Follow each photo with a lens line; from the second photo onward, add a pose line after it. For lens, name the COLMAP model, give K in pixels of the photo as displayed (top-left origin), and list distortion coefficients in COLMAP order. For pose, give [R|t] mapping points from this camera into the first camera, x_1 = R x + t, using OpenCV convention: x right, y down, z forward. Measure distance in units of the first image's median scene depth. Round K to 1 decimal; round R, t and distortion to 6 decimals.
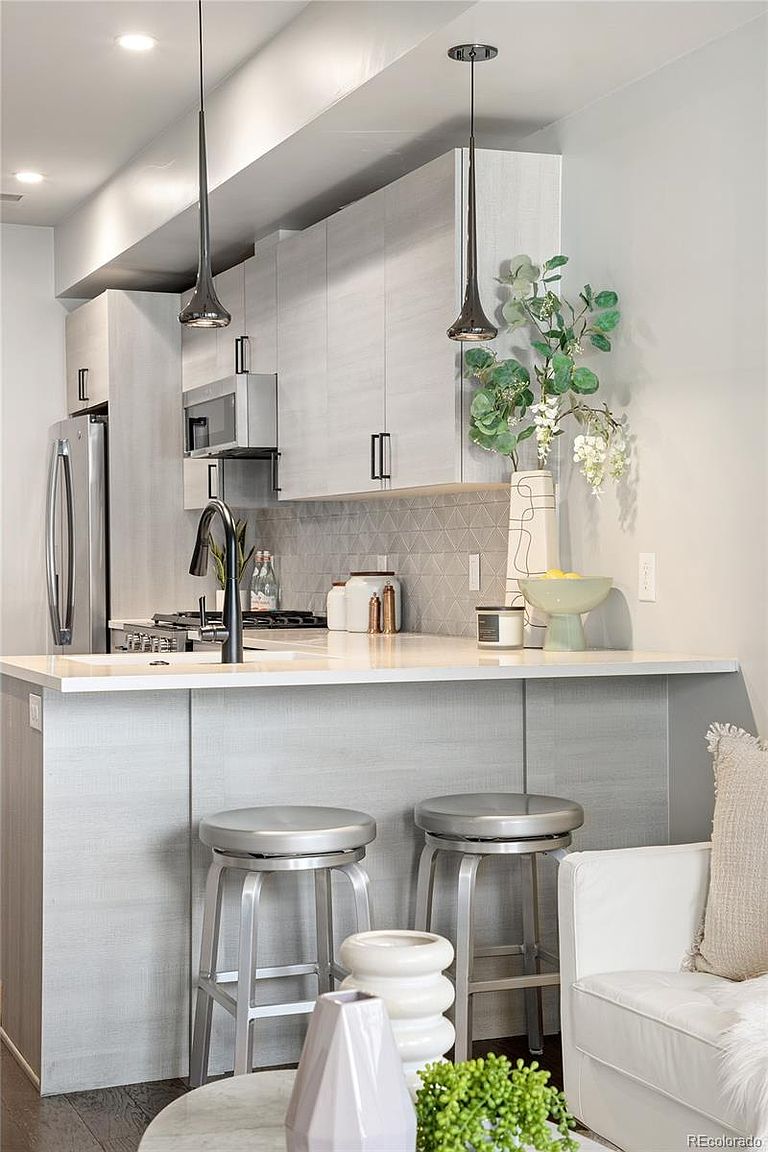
lens RADIAL K [[1698.0, 0, 384.0], [0, 1698.0, 576.0], [0, 0, 1]] dist [0.284210, 0.023727]
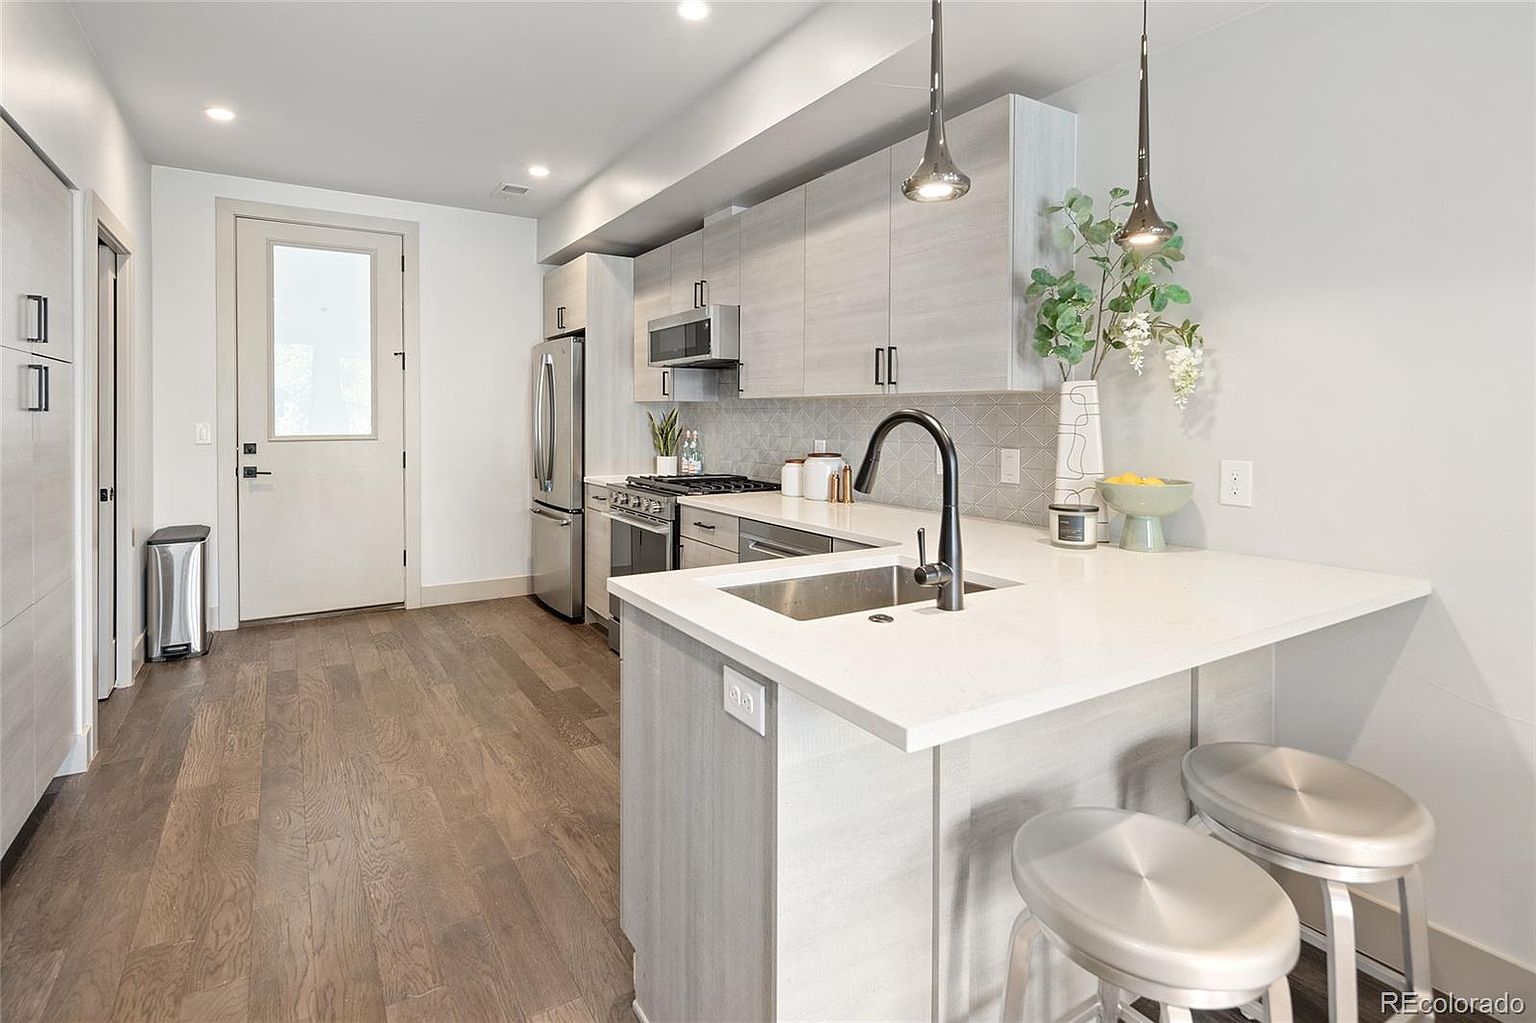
lens RADIAL K [[736.9, 0, 763.7], [0, 736.9, 423.5], [0, 0, 1]] dist [0.000916, -0.000231]
pose [[0.982099, 0.006504, 0.188252, -0.207096], [-0.006030, 0.999977, -0.003095, -0.030808], [-0.188268, 0.001904, 0.982116, 0.566060]]
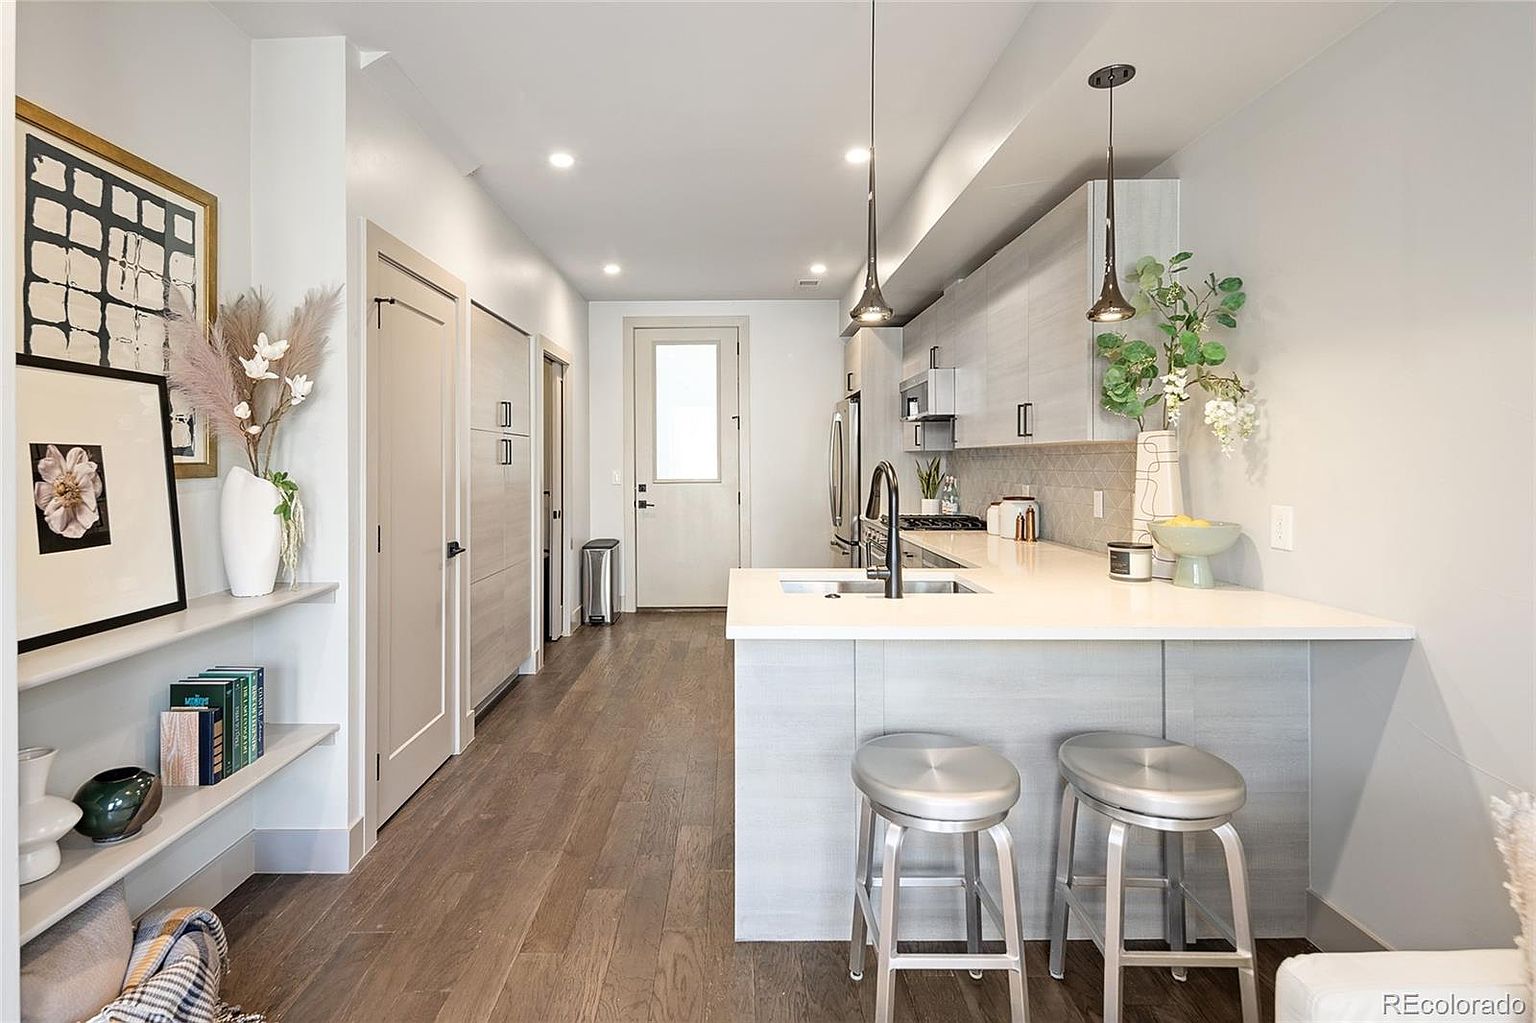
lens RADIAL K [[734.2, 0, 759.1], [0, 734.2, 466.2], [0, 0, 1]] dist [0.008955, -0.010733]
pose [[0.939739, 0.002339, -0.341885, -0.000678], [-0.004001, 0.999983, -0.004158, -0.033092], [0.341870, 0.005276, 0.939733, 0.408814]]
